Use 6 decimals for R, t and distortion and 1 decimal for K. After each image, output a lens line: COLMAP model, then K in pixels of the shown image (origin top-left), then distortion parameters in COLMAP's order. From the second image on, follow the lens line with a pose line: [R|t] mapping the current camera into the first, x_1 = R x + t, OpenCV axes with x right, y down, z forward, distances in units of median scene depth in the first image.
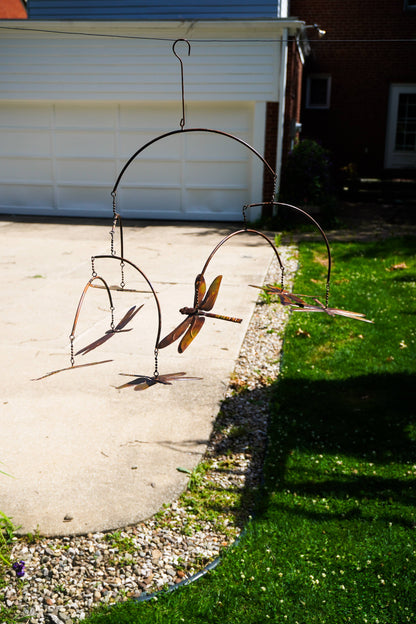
lens RADIAL K [[767.2, 0, 206.2], [0, 767.2, 325.7], [0, 0, 1]] dist [0.013951, 0.072749]
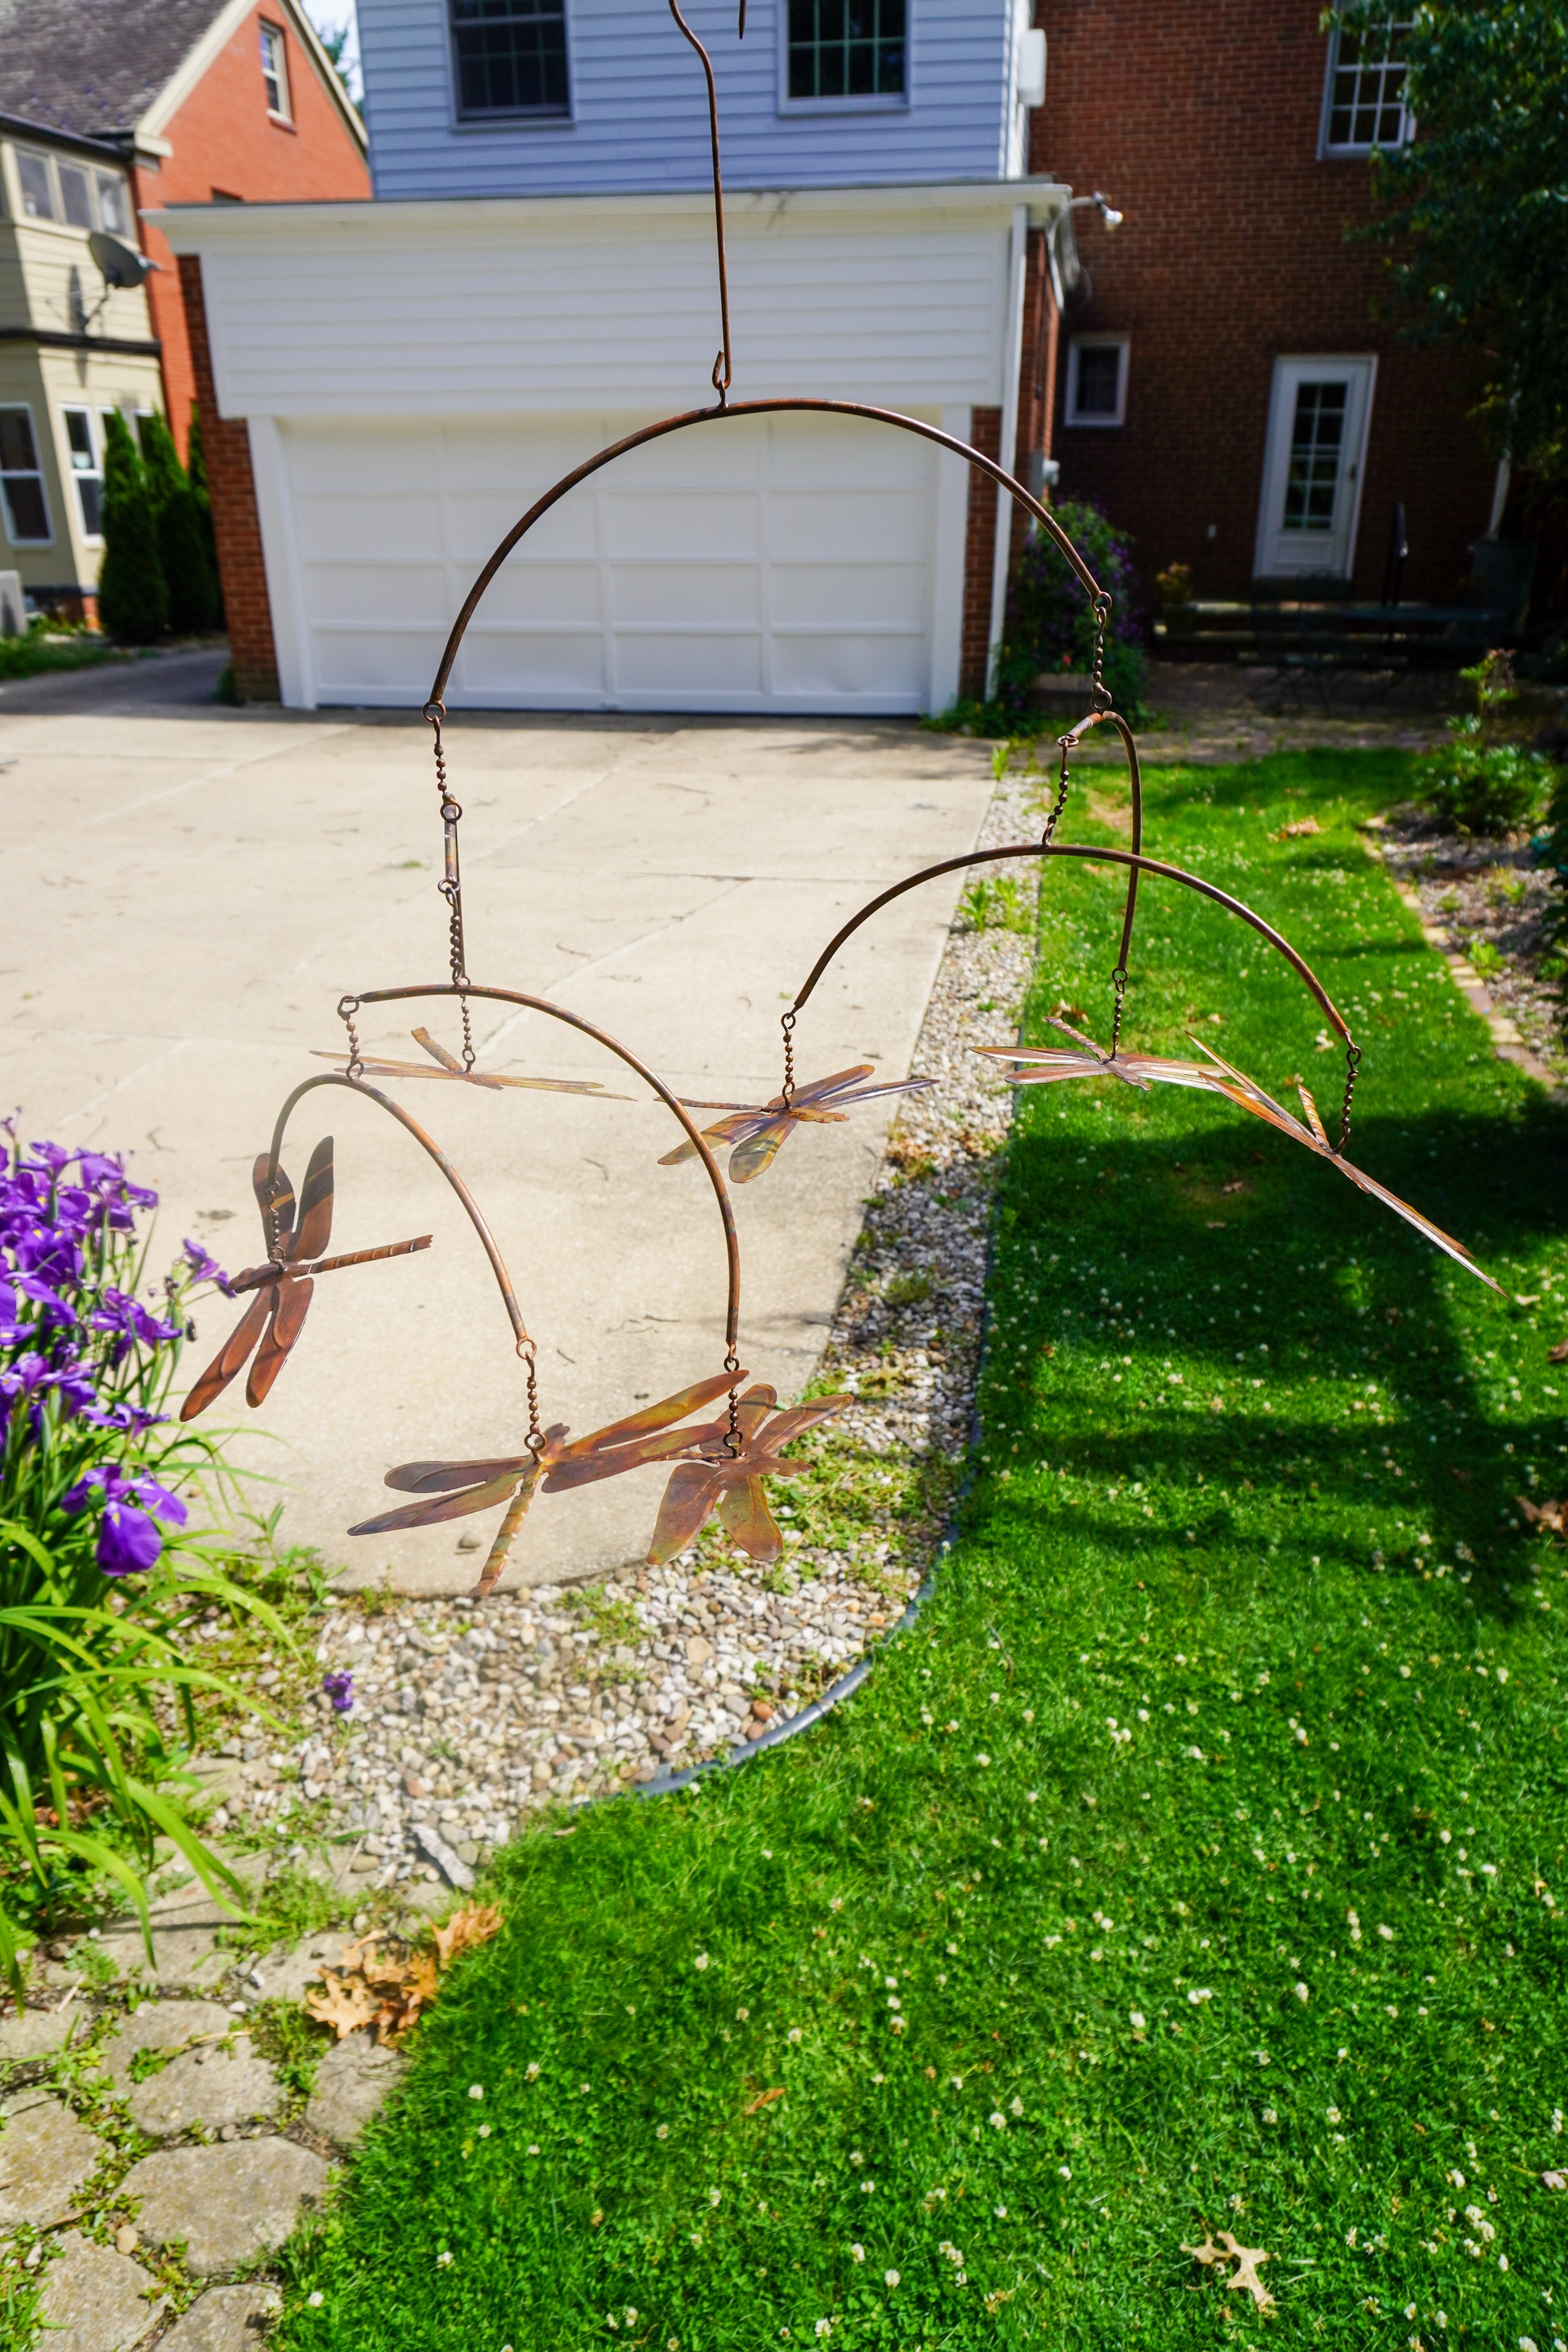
lens RADIAL K [[1718.0, 0, 792.0], [0, 1718.0, 1220.5], [0, 0, 1]] dist [-0.048034, 0.084583]
pose [[0.999753, -0.007857, -0.020782, 0.000627], [0.010984, 0.987868, 0.154906, -0.035280], [0.019313, -0.155096, 0.987711, 0.167403]]
